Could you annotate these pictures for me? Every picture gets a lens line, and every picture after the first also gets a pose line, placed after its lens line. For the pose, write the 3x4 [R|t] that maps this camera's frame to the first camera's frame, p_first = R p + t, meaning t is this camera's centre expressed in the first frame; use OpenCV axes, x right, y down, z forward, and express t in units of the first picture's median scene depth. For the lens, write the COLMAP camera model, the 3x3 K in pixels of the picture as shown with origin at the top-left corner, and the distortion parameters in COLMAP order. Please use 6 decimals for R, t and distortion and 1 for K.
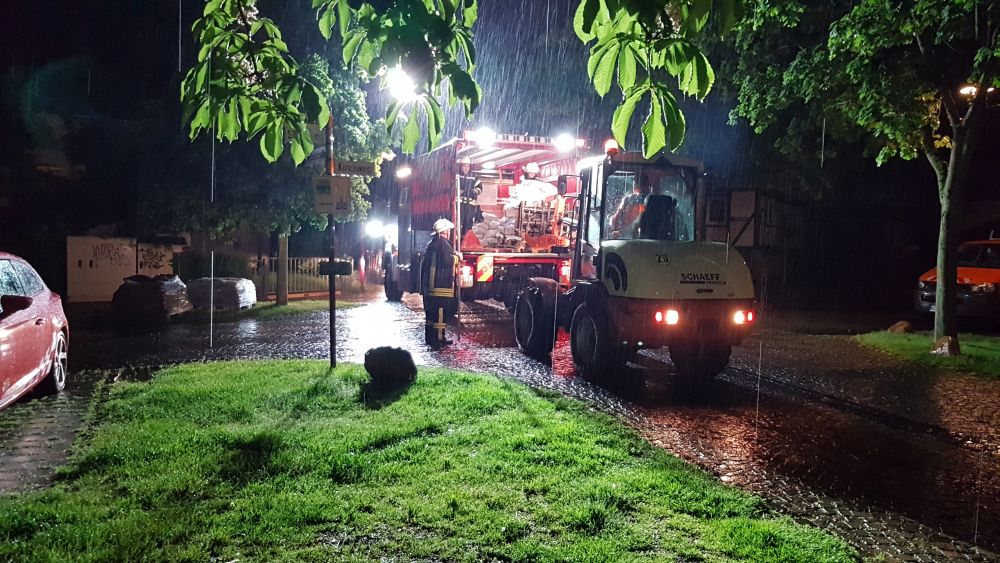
lens RADIAL K [[798.1, 0, 510.6], [0, 798.1, 279.0], [0, 0, 1]] dist [0.048600, -0.074463]
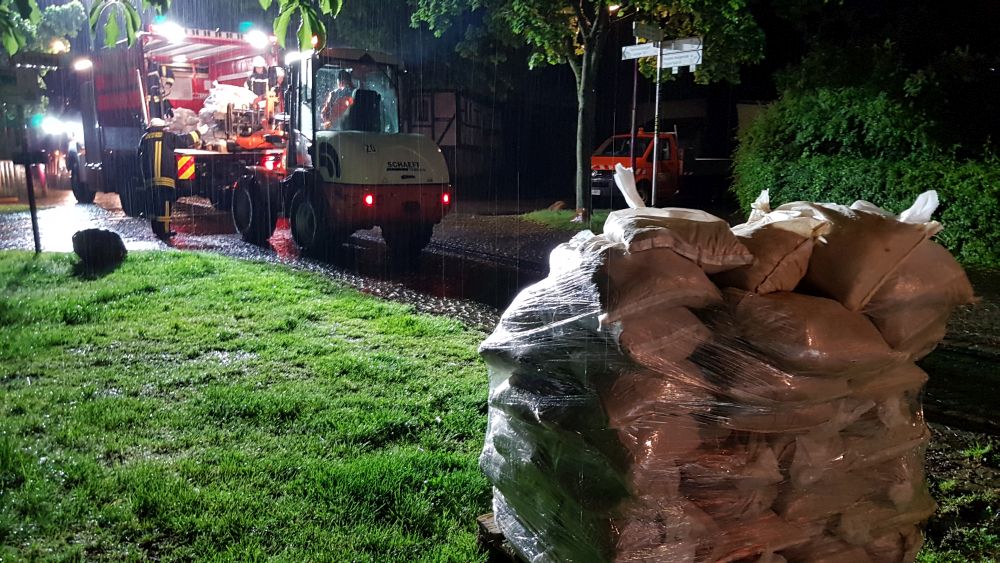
lens RADIAL K [[798.1, 0, 525.8], [0, 798.1, 295.3], [0, 0, 1]] dist [0.048600, -0.074463]
pose [[0.933867, -0.078929, 0.348801, 0.003594], [0.030141, 0.989241, 0.143153, 0.027307], [-0.356347, -0.123173, 0.926199, -0.181023]]
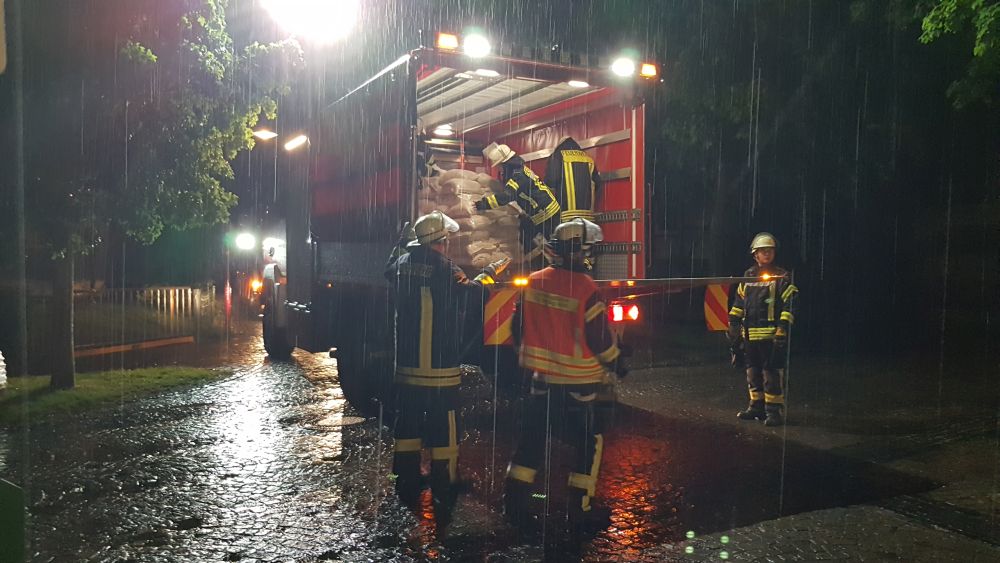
lens RADIAL K [[798.1, 0, 501.8], [0, 798.1, 279.9], [0, 0, 1]] dist [0.048600, -0.074463]
pose [[0.990976, -0.011034, 0.133583, -0.112381], [0.013157, 0.999801, -0.015020, -0.041385], [-0.133390, 0.016642, 0.990924, 0.705751]]
